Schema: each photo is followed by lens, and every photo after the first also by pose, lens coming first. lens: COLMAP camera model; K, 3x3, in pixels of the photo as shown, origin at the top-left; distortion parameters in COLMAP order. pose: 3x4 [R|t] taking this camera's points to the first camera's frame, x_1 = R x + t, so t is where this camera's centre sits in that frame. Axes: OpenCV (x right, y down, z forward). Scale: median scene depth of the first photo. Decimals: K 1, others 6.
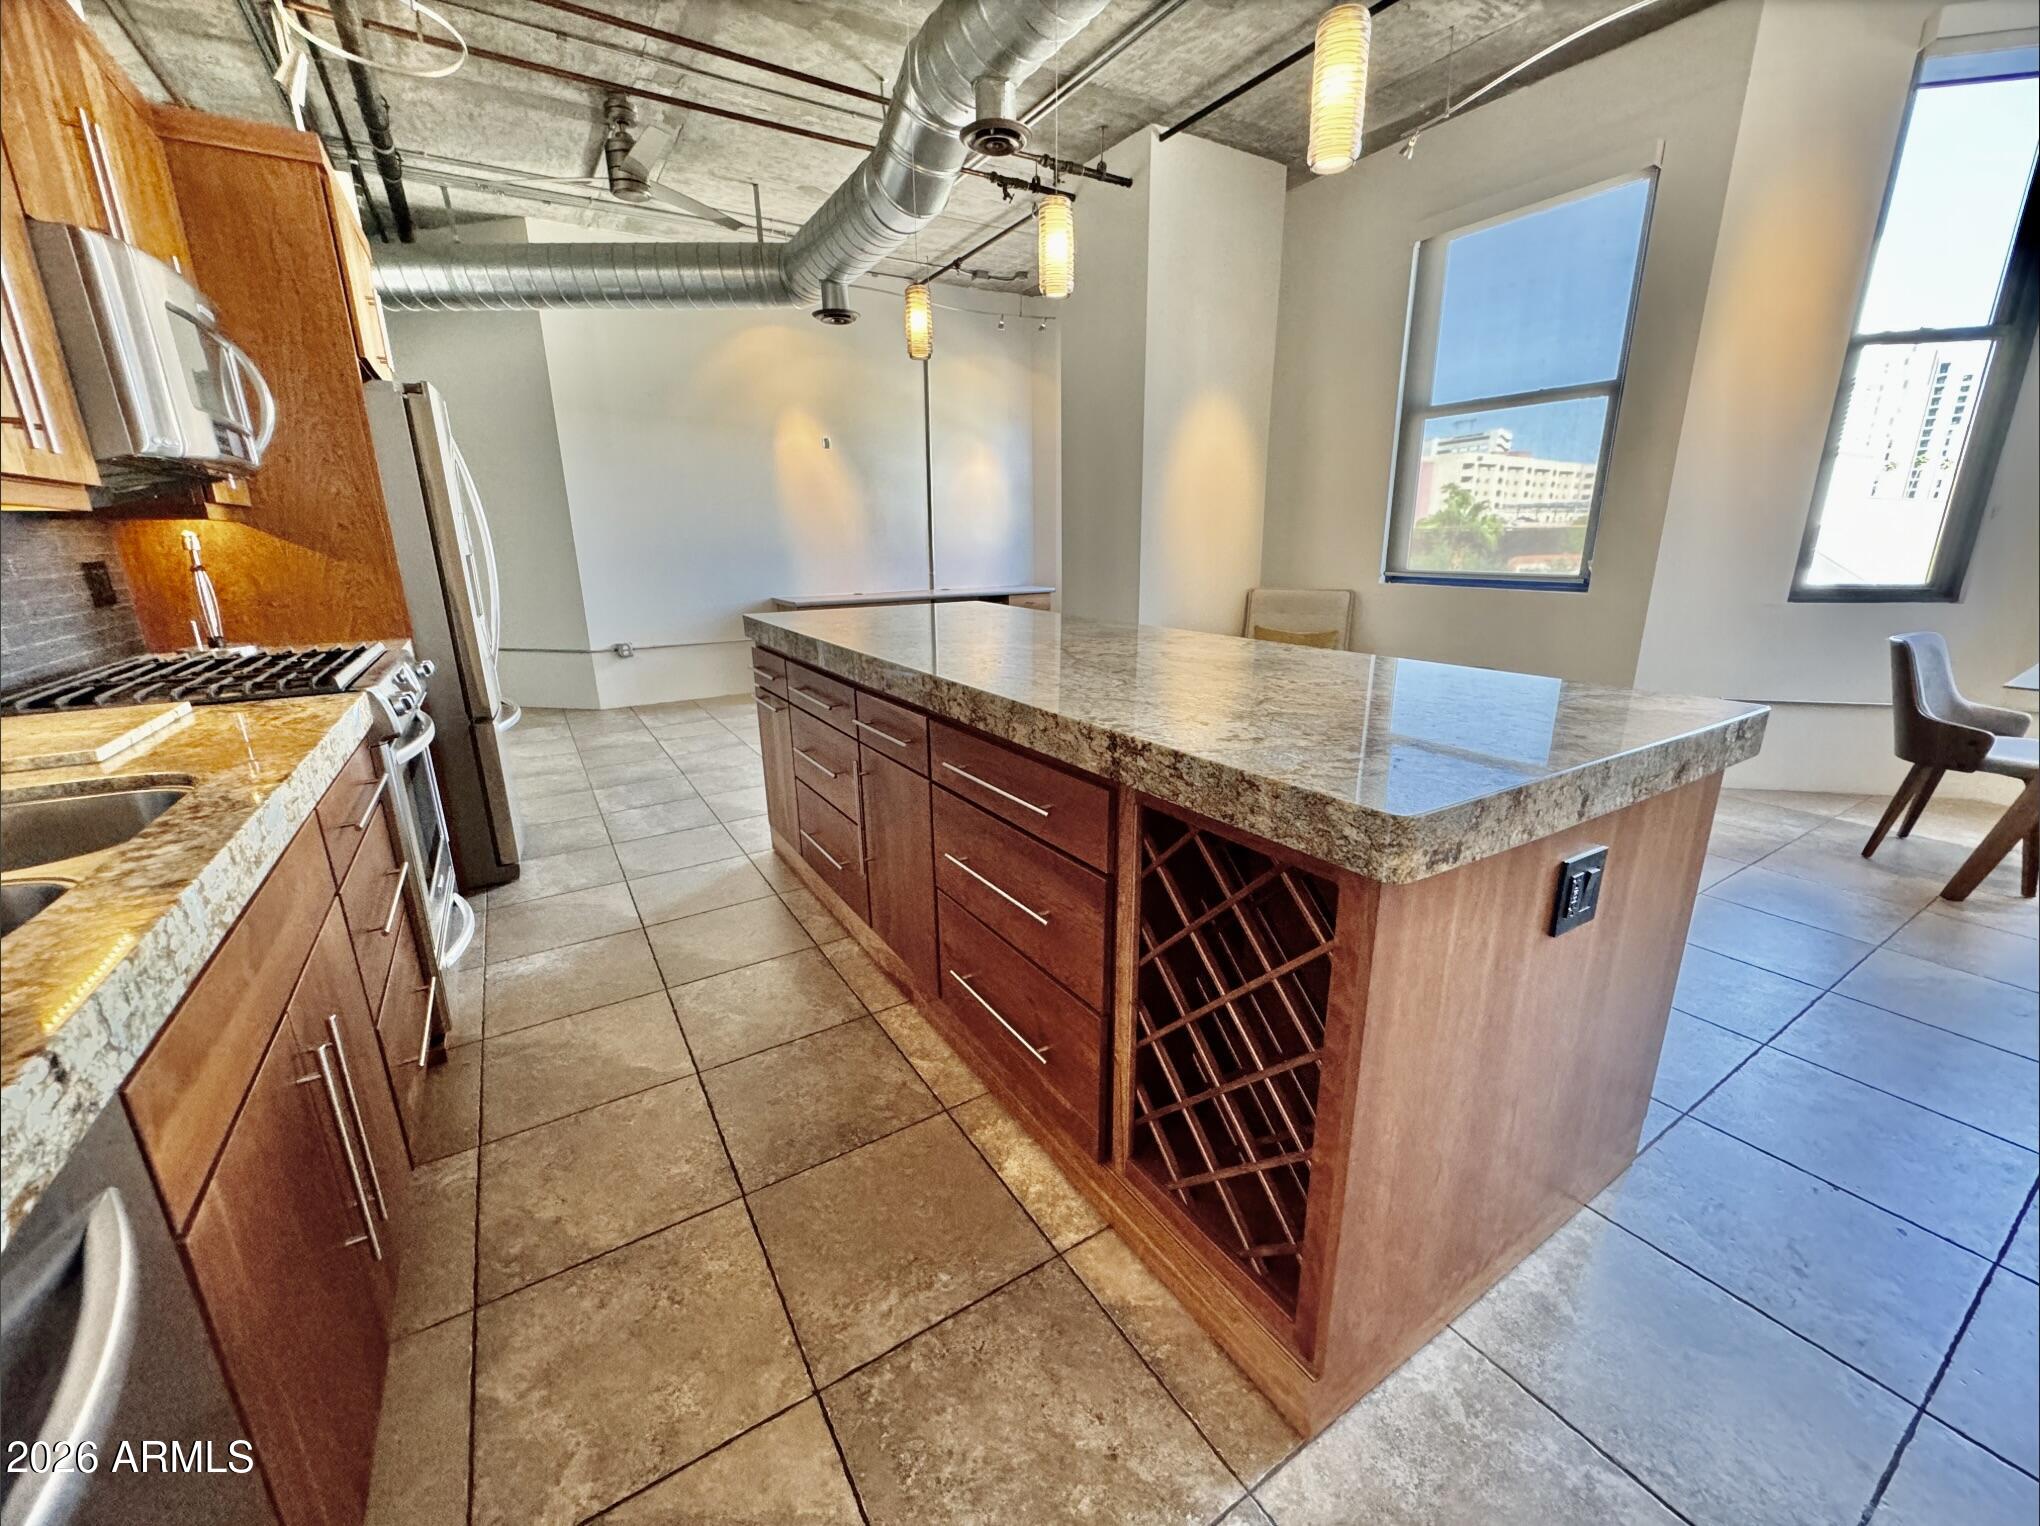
lens RADIAL K [[814.4, 0, 1016.6], [0, 814.4, 763.6], [0, 0, 1]] dist [-0.000905, 0.000507]
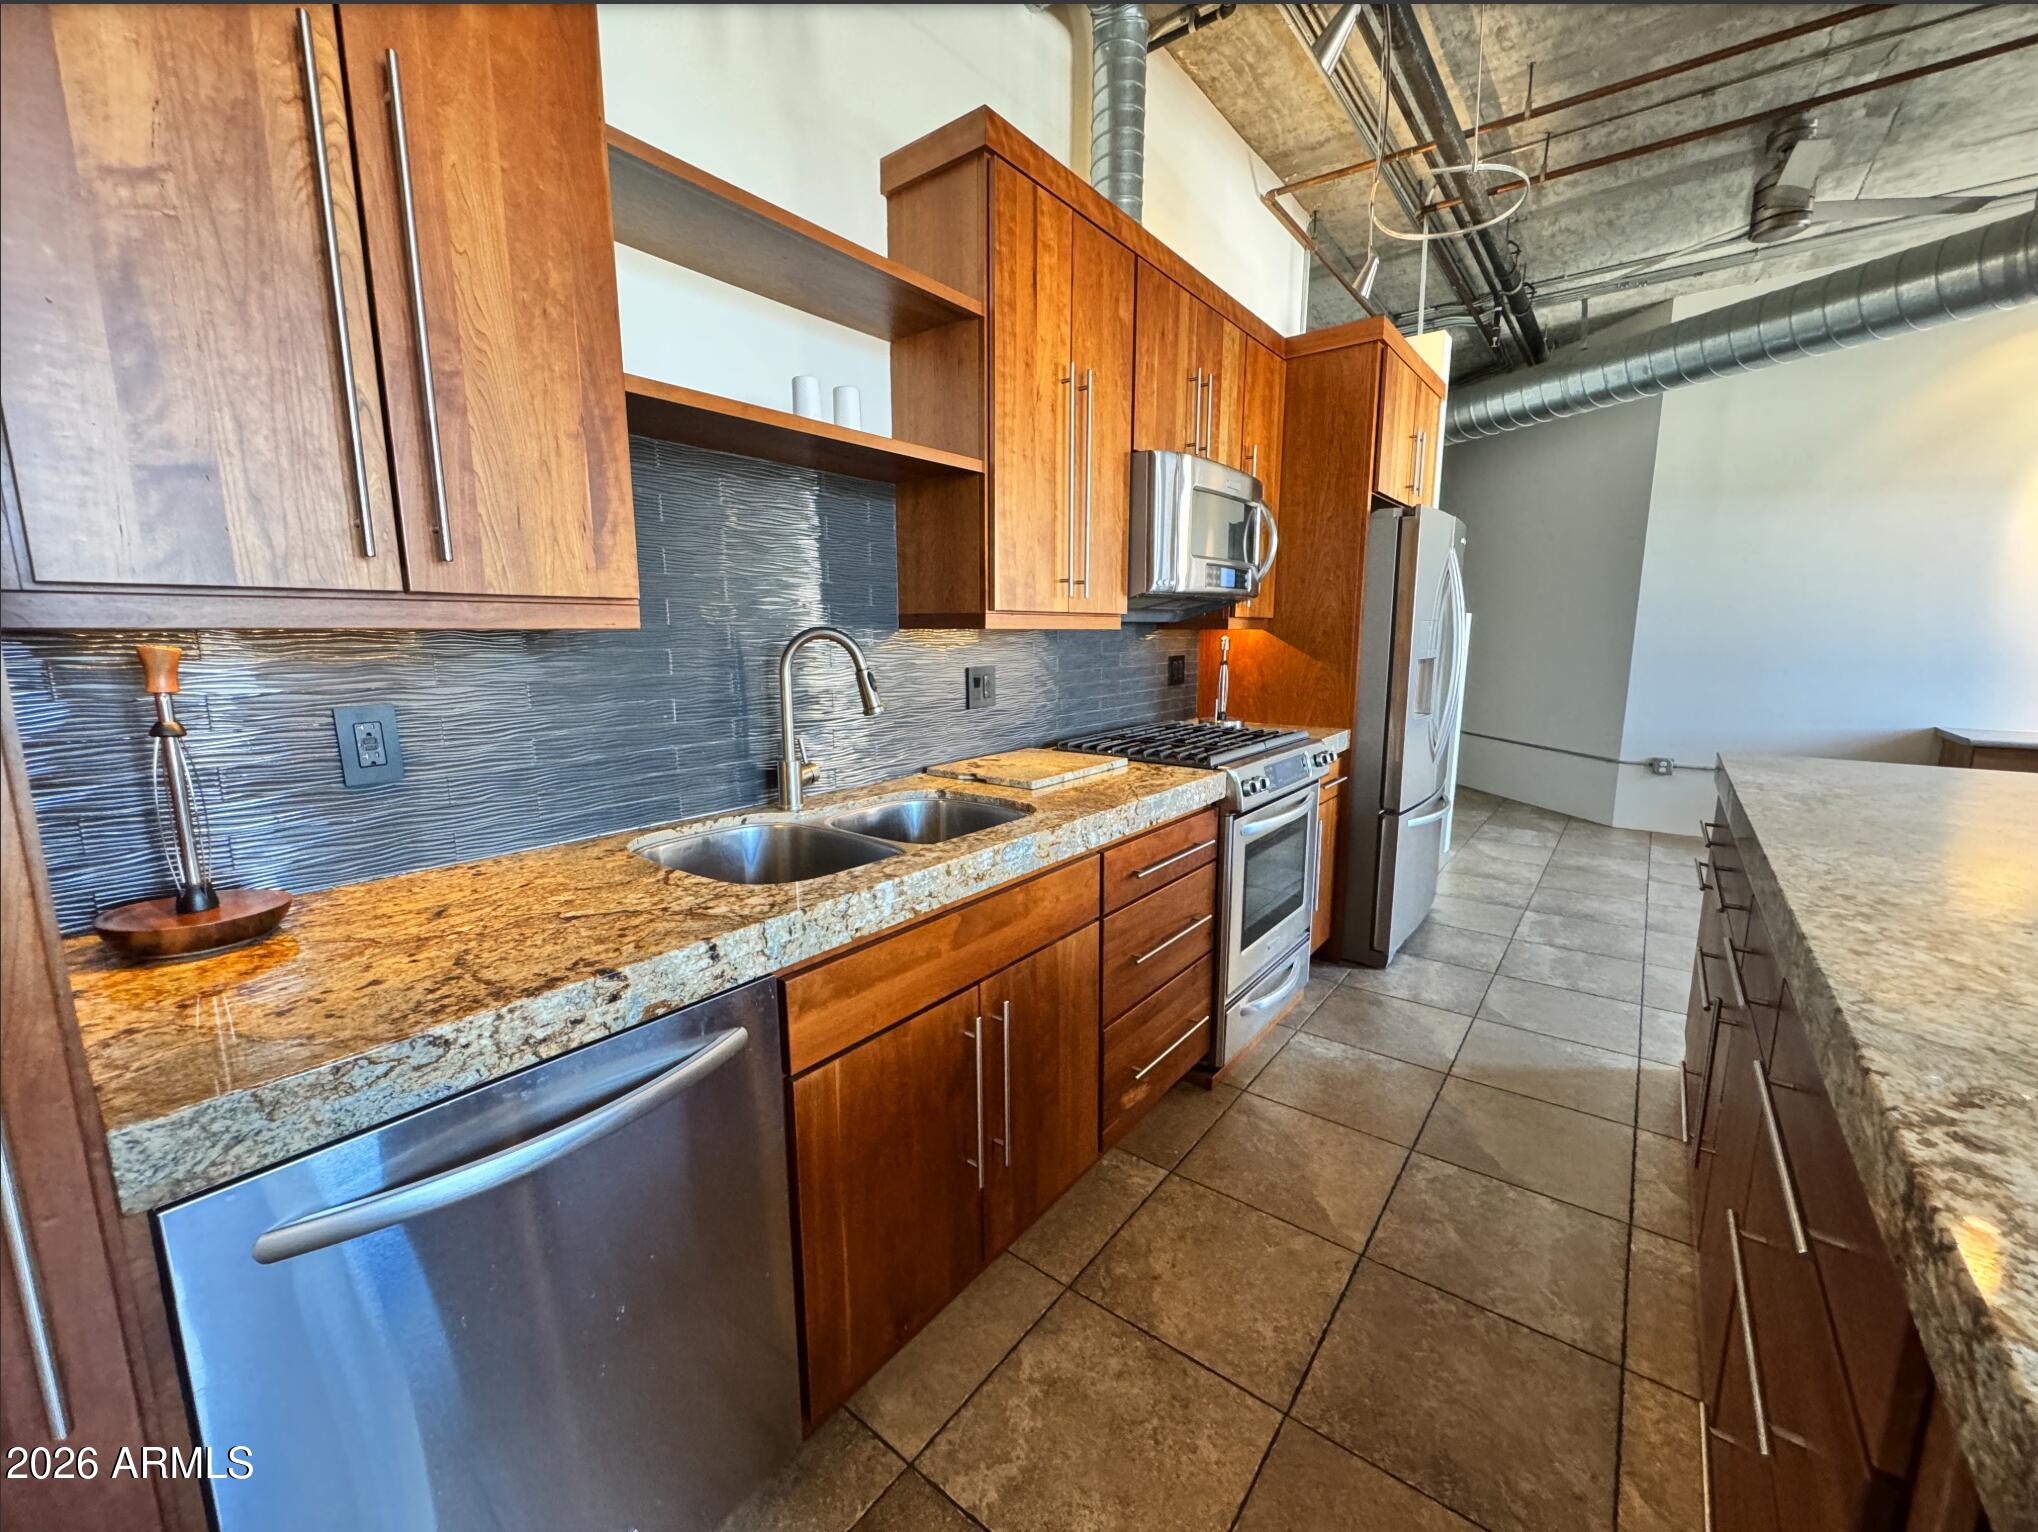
lens RADIAL K [[813.6, 0, 1015.6], [0, 813.6, 766.6], [0, 0, 1]] dist [-0.000905, 0.000507]
pose [[0.347562, 0.166642, -0.922730, 0.128087], [-0.255946, 0.963570, 0.077611, -0.063807], [0.902049, 0.209195, 0.377551, 0.144757]]
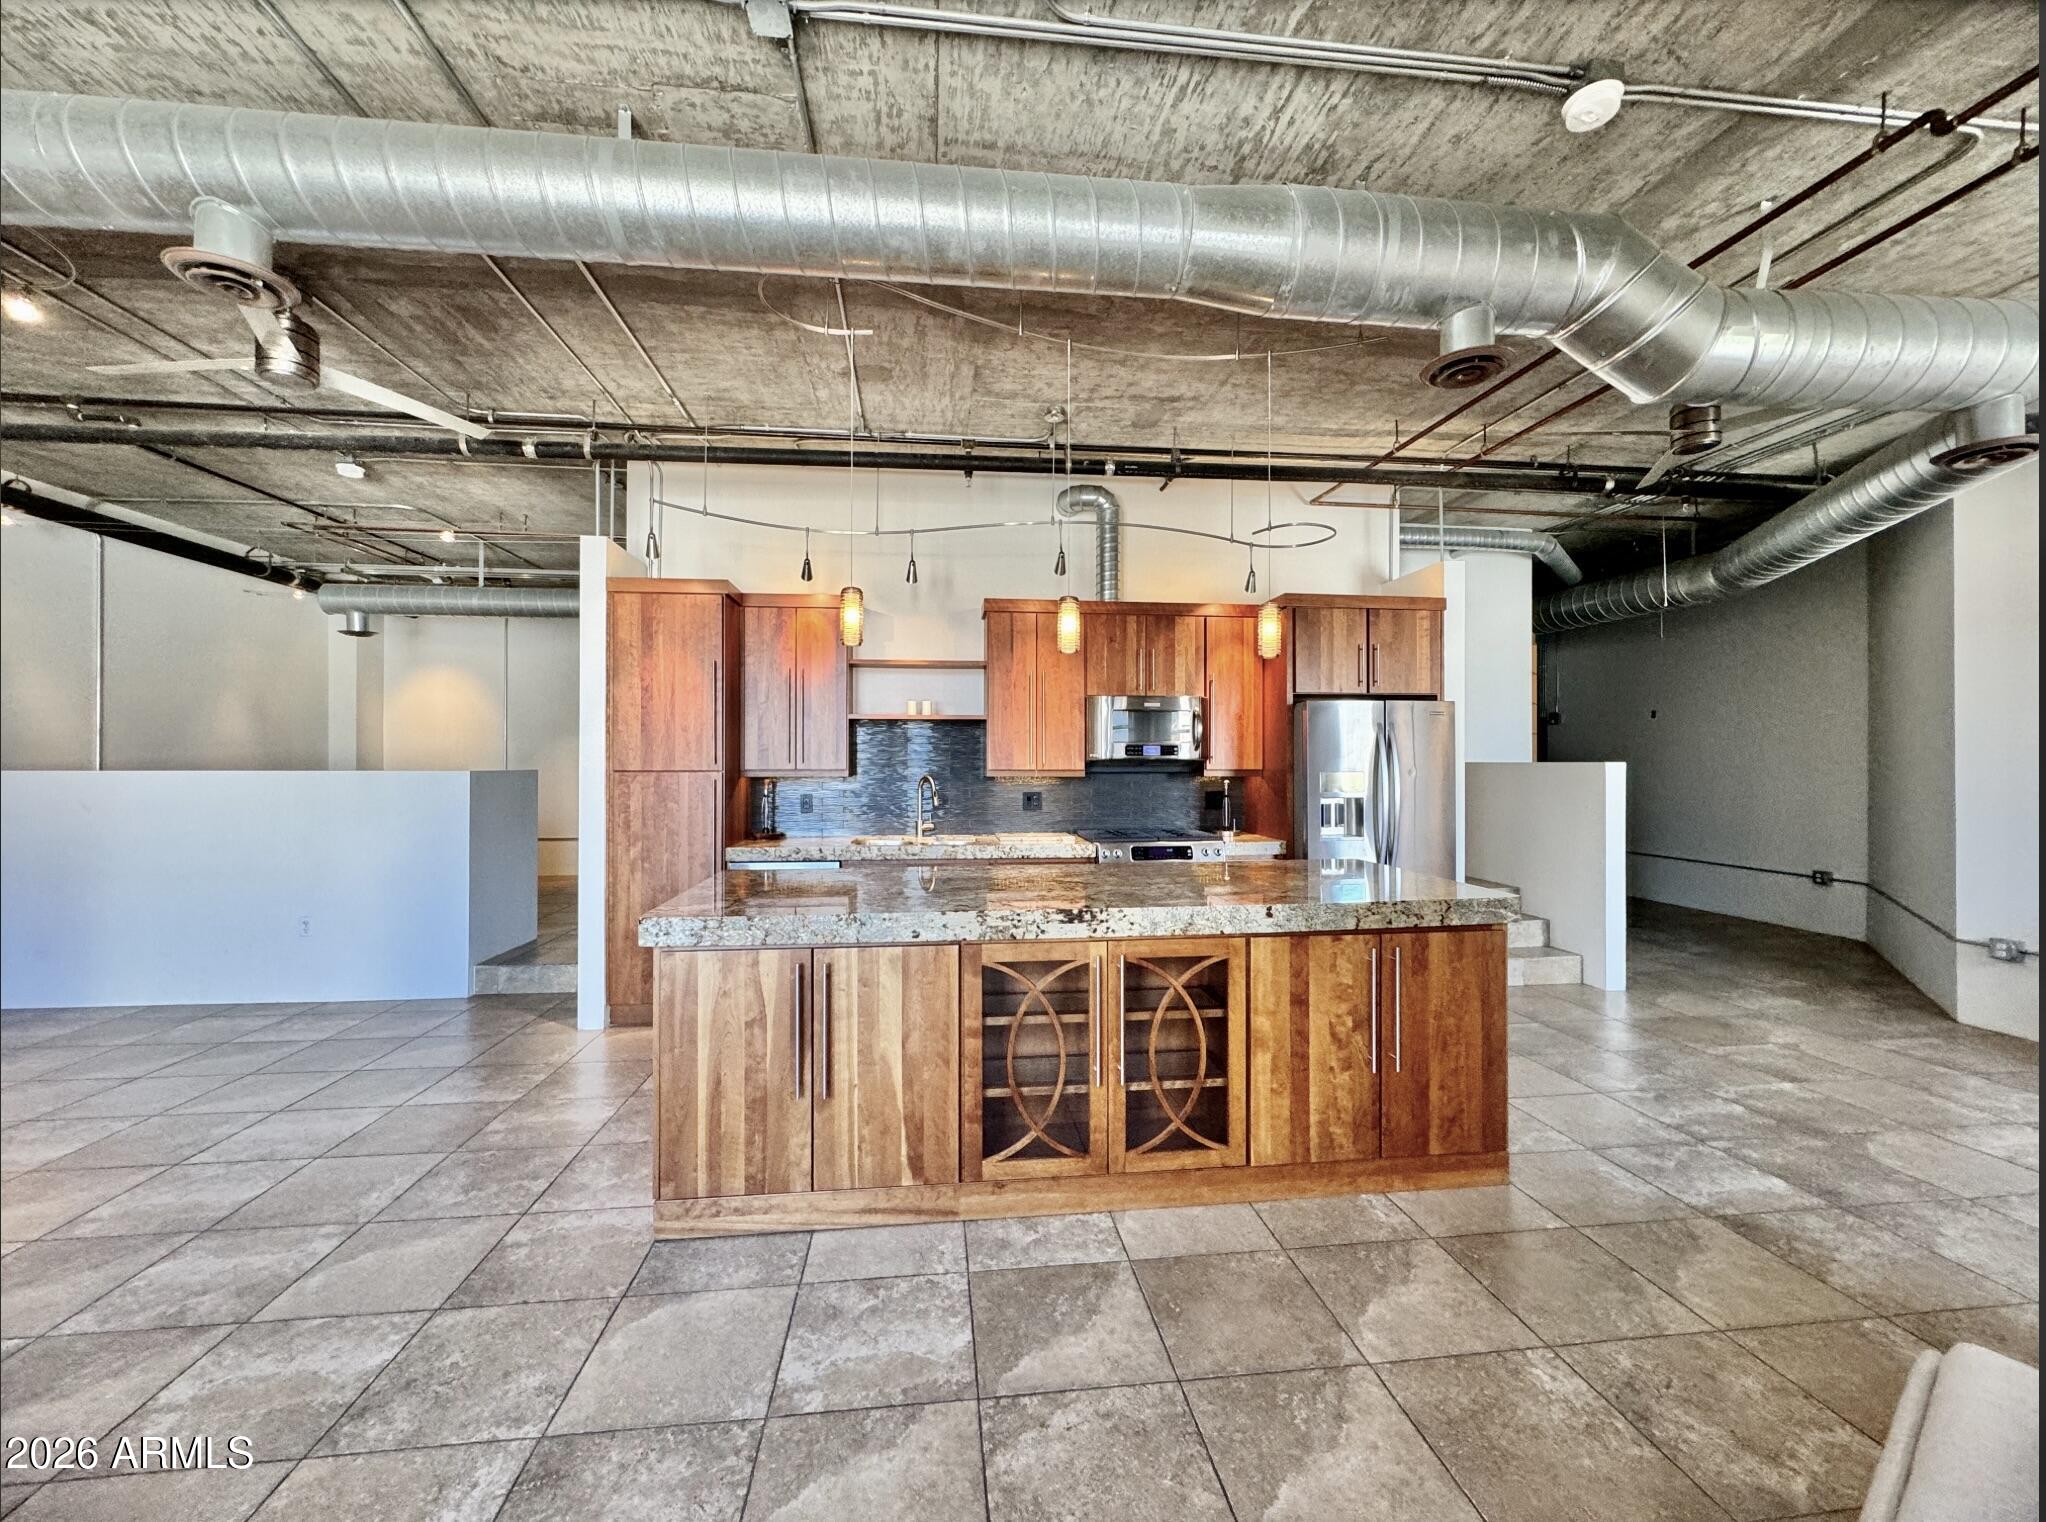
lens RADIAL K [[816.8, 0, 1020.3], [0, 816.8, 760.7], [0, 0, 1]] dist [0.000023, 0.000505]
pose [[-0.431580, 0.008283, -0.902037, 0.946362], [-0.238092, 0.963453, 0.122762, -0.348703], [0.870087, 0.267749, -0.413835, 1.033133]]
